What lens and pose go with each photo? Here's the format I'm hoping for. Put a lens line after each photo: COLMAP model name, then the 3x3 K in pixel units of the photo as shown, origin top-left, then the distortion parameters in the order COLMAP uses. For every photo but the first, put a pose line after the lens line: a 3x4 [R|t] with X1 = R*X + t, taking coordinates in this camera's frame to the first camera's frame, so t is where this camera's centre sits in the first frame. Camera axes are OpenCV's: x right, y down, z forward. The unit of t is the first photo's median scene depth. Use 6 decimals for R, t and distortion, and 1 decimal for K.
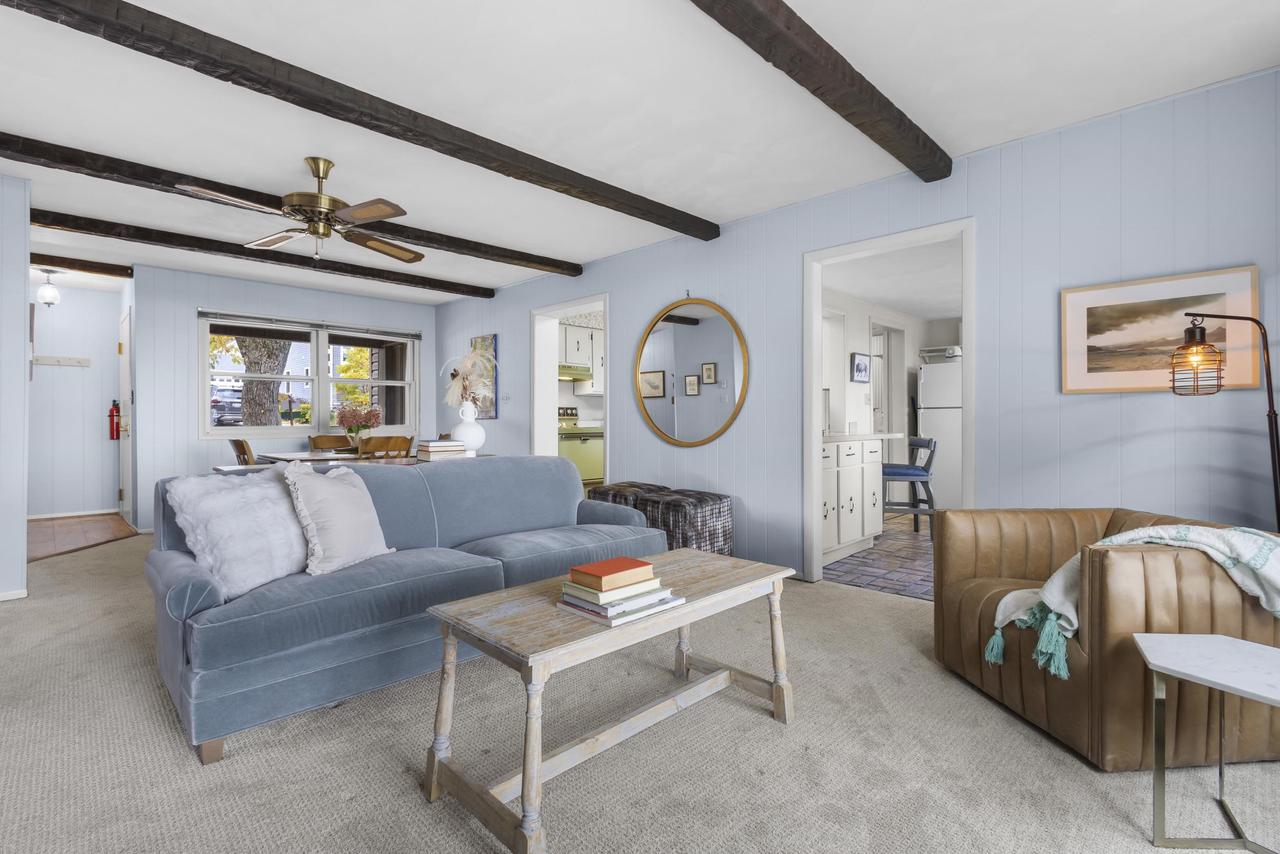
lens RADIAL K [[587.1, 0, 637.2], [0, 587.1, 418.1], [0, 0, 1]] dist [0.011494, -0.000710]
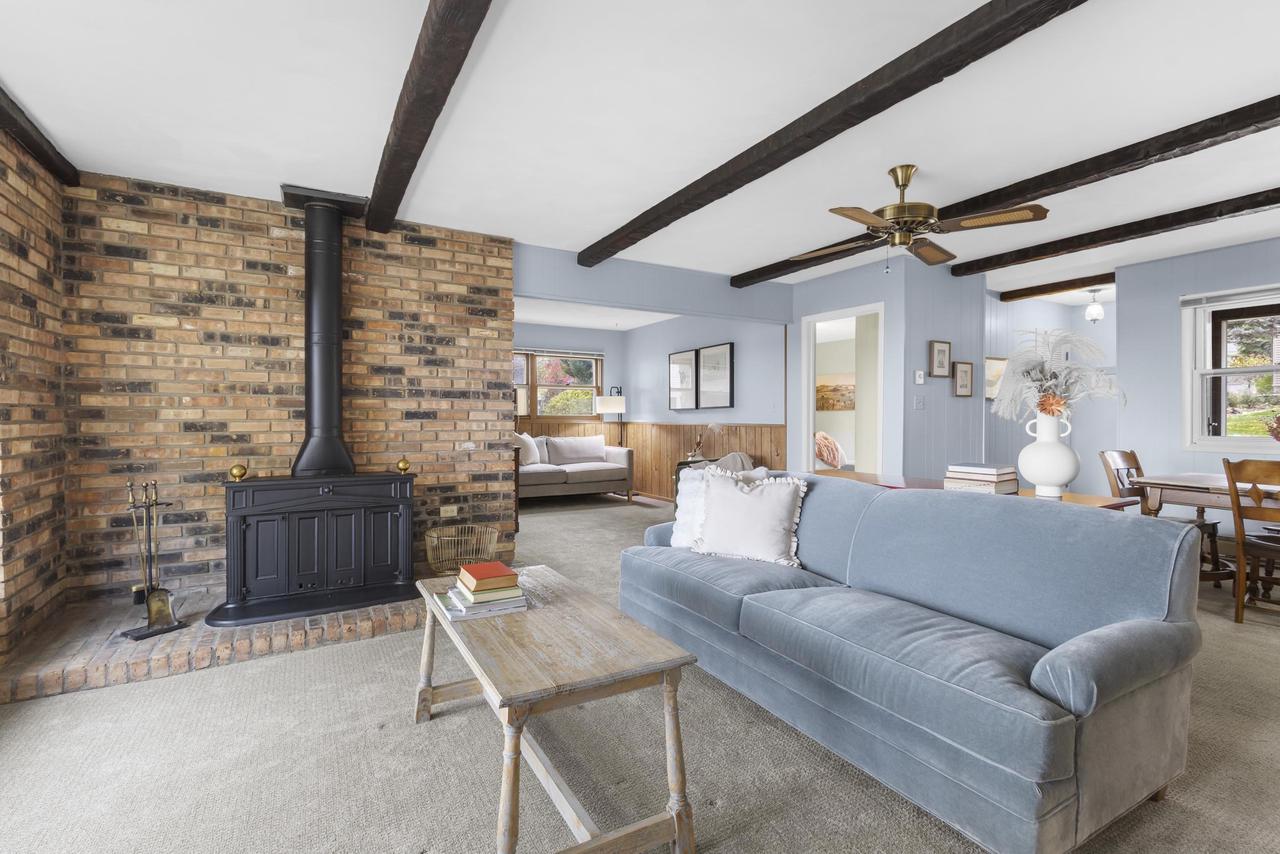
lens RADIAL K [[597.9, 0, 638.6], [0, 597.9, 418.1], [0, 0, 1]] dist [0.011587, -0.001331]
pose [[-0.260830, 0.002072, -0.965383, 0.289744], [0.001849, 0.999997, 0.001647, -0.013788], [0.965383, -0.001355, -0.260833, 0.453403]]
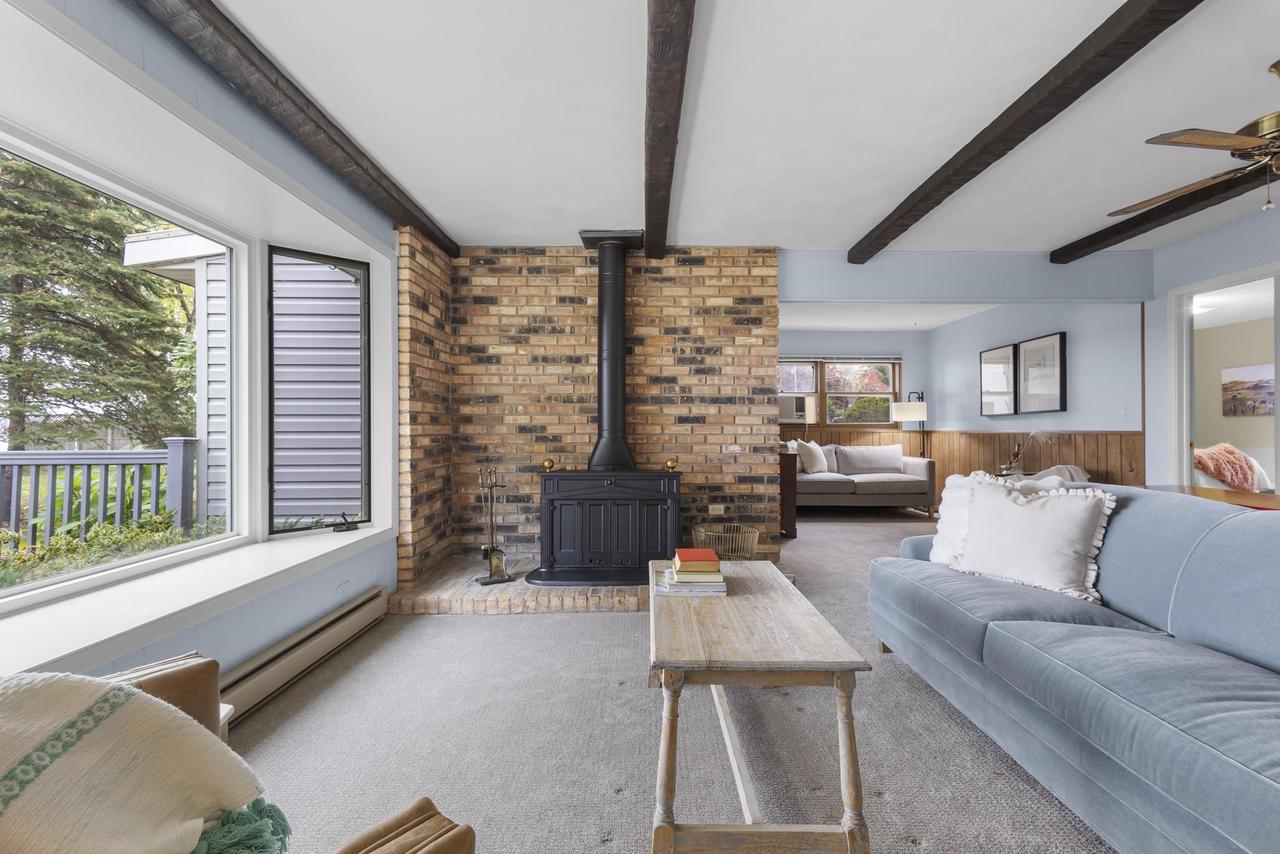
lens RADIAL K [[590.9, 0, 640.1], [0, 590.9, 423.8], [0, 0, 1]] dist [0.009935, -0.000949]
pose [[-0.704364, -0.006876, -0.709806, 0.264309], [0.002444, 0.999924, -0.012111, -0.002609], [0.709835, -0.010265, -0.704293, 0.510848]]
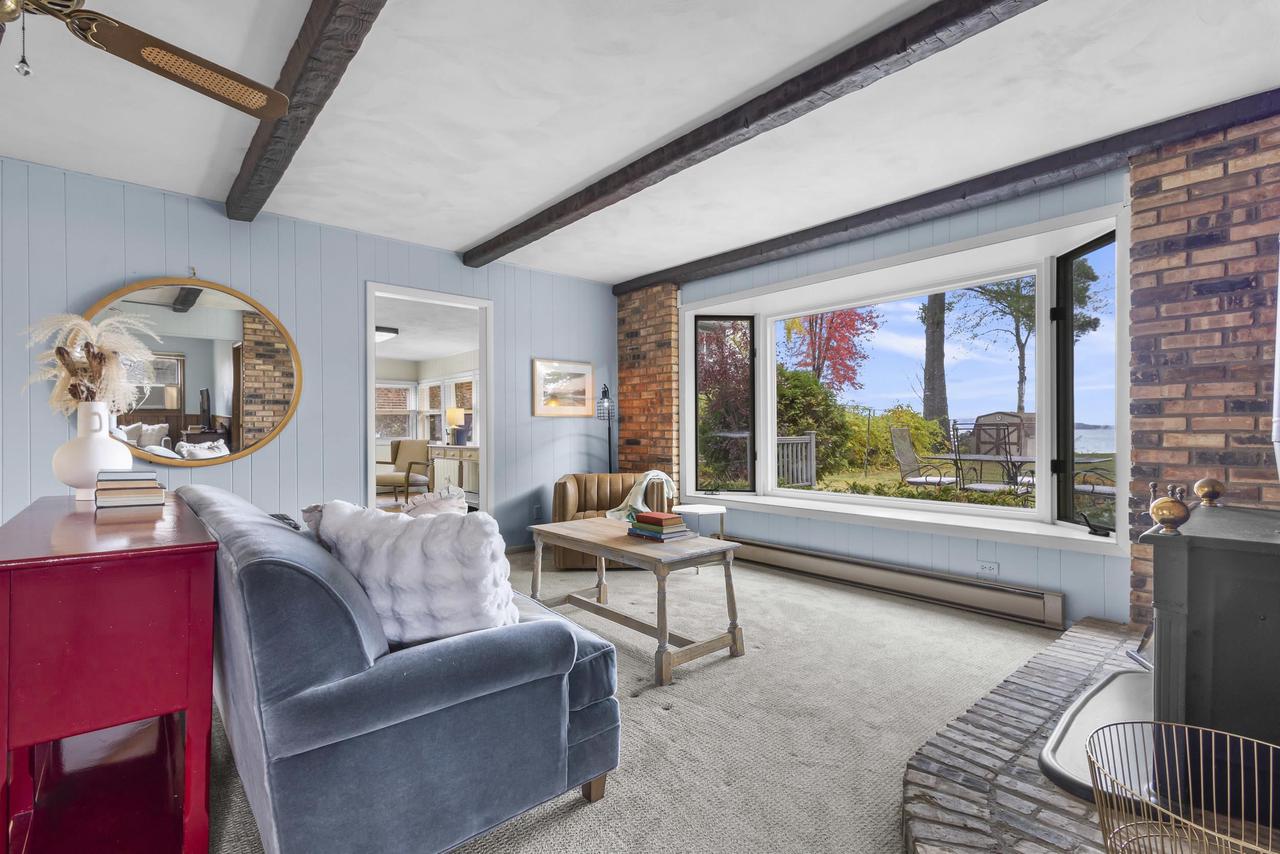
lens RADIAL K [[591.0, 0, 640.5], [0, 591.0, 432.2], [0, 0, 1]] dist [0.012449, 0.000416]
pose [[0.061948, -0.004022, 0.998071, -0.509865], [0.000264, 0.999992, 0.004013, 0.000108], [-0.998079, 0.000015, 0.061949, 0.270197]]
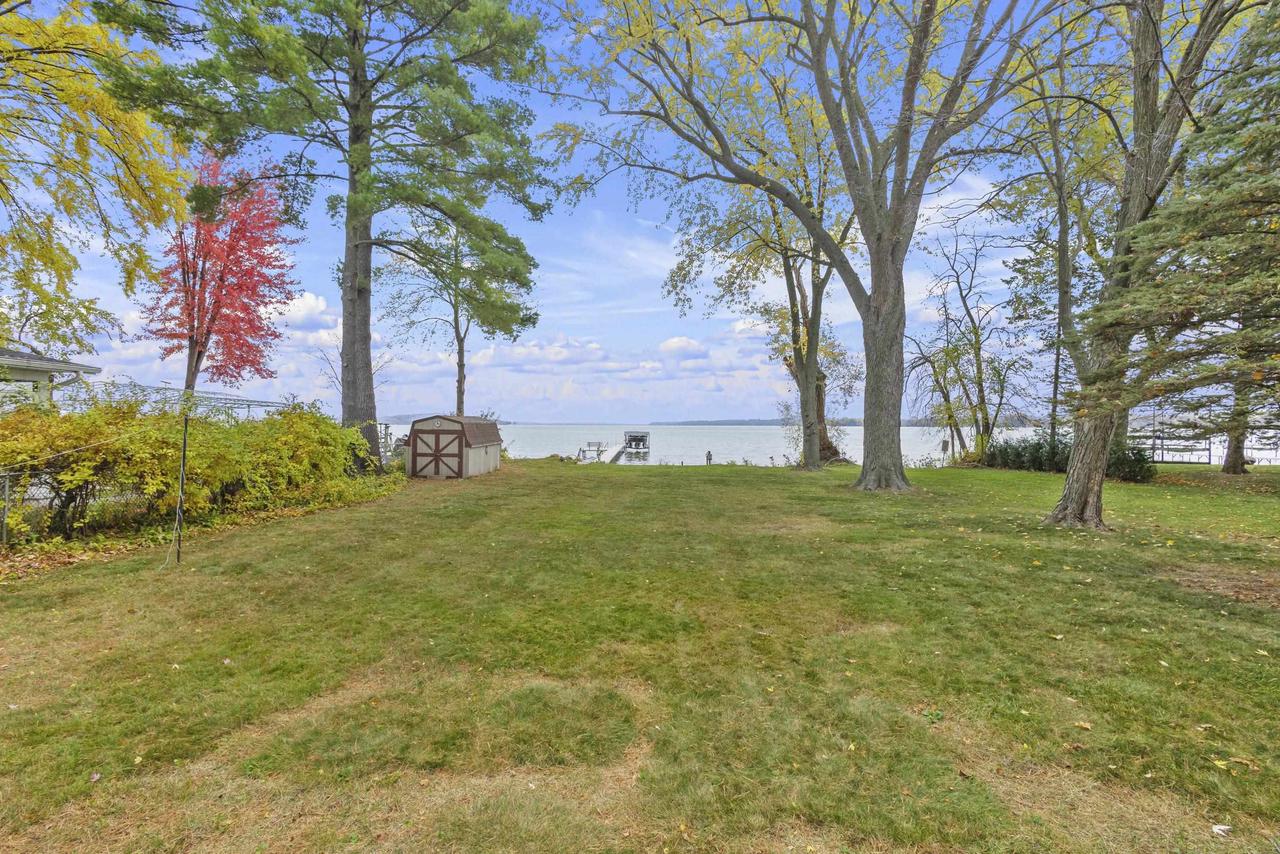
lens RADIAL K [[591.1, 0, 640.0], [0, 591.1, 429.9], [0, 0, 1]] dist [0.008428, -0.000478]
pose [[-0.725594, -0.007088, 0.688086, 0.887813], [-0.002696, 0.999969, 0.007458, -0.084572], [-0.688117, 0.003557, -0.725591, -0.451636]]
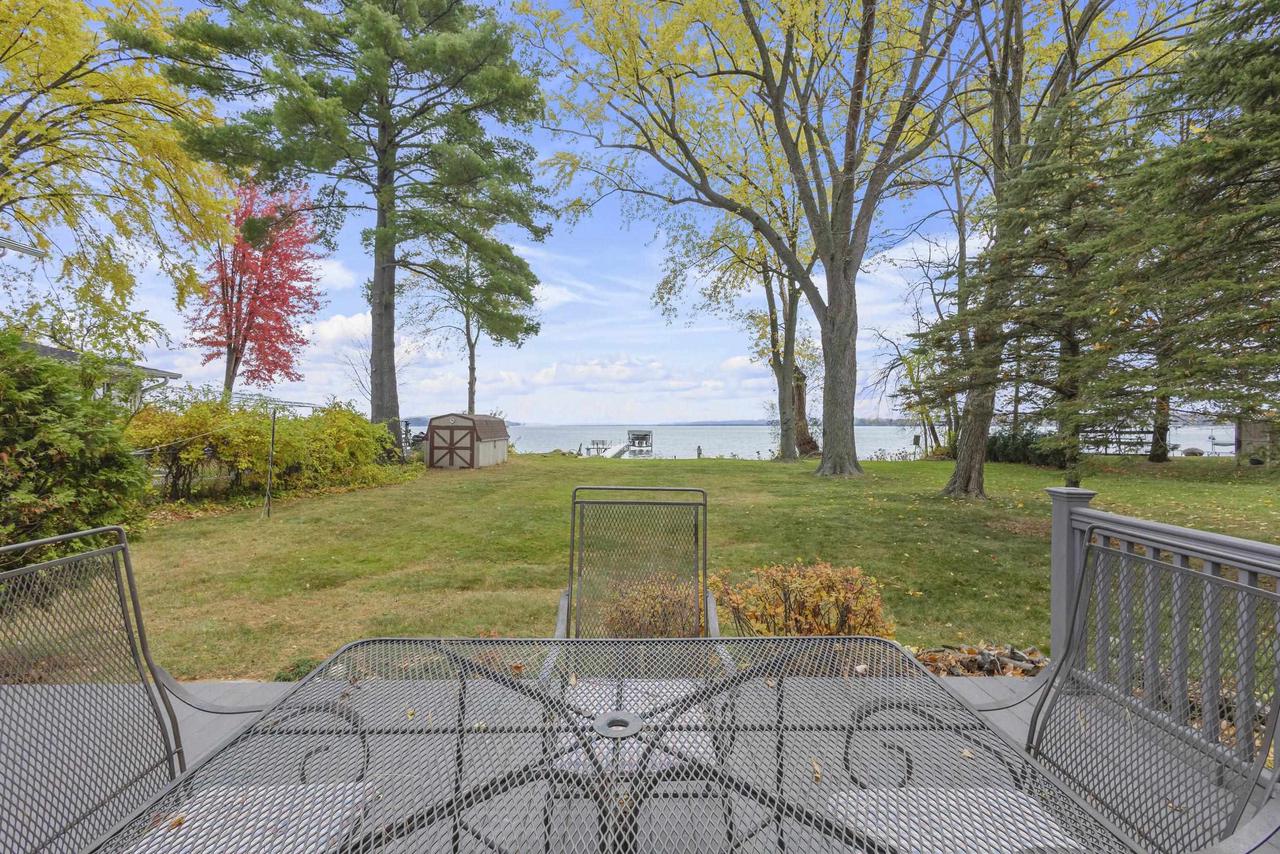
lens RADIAL K [[590.9, 0, 640.1], [0, 590.9, 423.8], [0, 0, 1]] dist [0.009935, -0.000949]
pose [[-0.715184, 0.003655, 0.698927, 0.440733], [0.001425, 0.999992, -0.003771, -0.050534], [-0.698935, -0.001702, -0.715183, -0.182579]]
